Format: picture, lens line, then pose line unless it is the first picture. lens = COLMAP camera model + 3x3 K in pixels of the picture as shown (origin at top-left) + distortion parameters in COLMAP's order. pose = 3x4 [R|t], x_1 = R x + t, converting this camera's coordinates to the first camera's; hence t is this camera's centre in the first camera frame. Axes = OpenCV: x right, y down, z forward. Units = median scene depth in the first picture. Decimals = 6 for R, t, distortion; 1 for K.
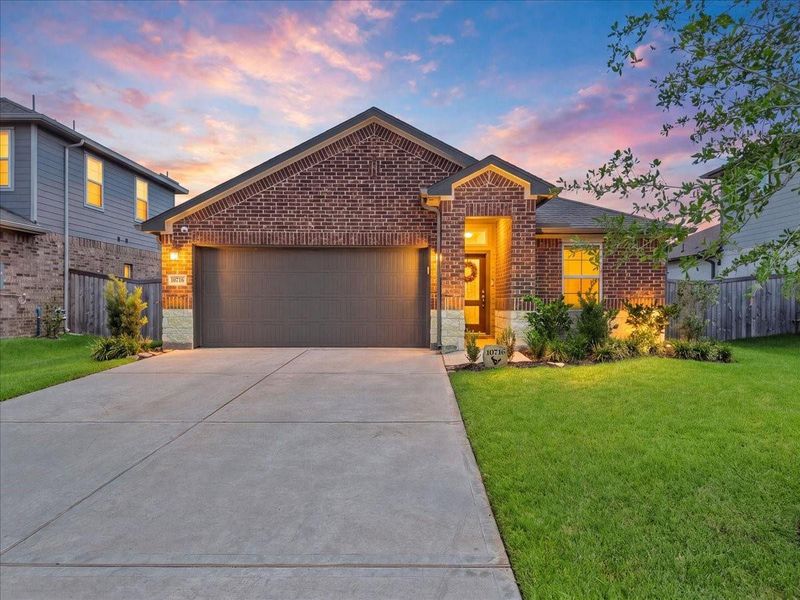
lens RADIAL K [[552.2, 0, 400.0], [0, 552.2, 300.0], [0, 0, 1]] dist [0.007267, 0.001373]
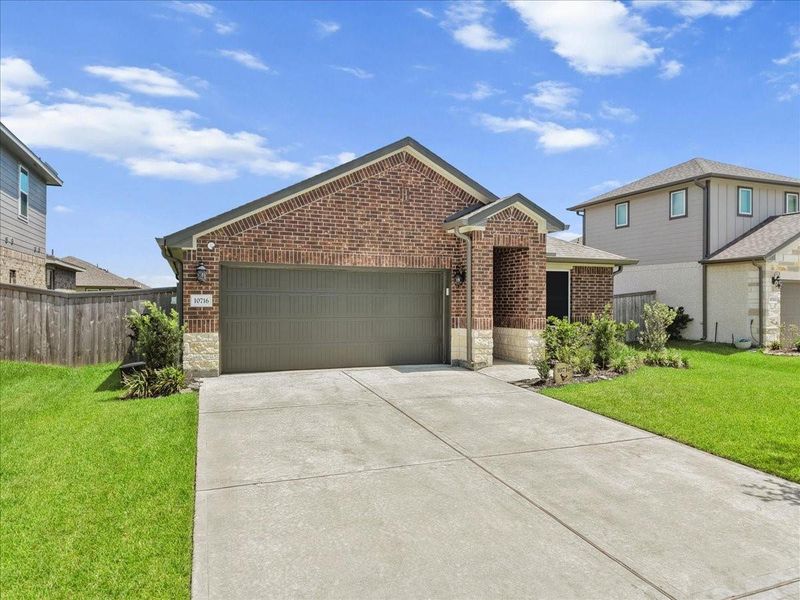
lens RADIAL K [[546.4, 0, 398.9], [0, 546.4, 290.9], [0, 0, 1]] dist [0.004471, -0.004119]
pose [[0.929500, 0.010062, 0.368684, -0.435164], [-0.003849, 0.999838, -0.017583, -0.037693], [-0.368801, 0.014924, 0.929388, 0.045141]]
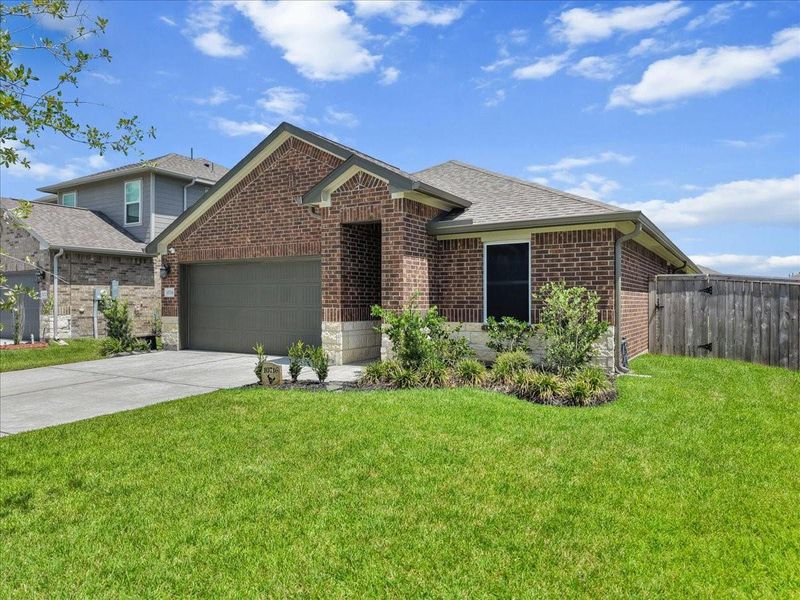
lens RADIAL K [[546.4, 0, 398.9], [0, 546.4, 290.9], [0, 0, 1]] dist [0.004471, -0.004119]
pose [[0.858556, -0.010954, -0.512602, 0.637634], [0.004394, 0.999892, -0.014008, -0.020249], [0.512700, 0.009774, 0.858512, 0.236971]]
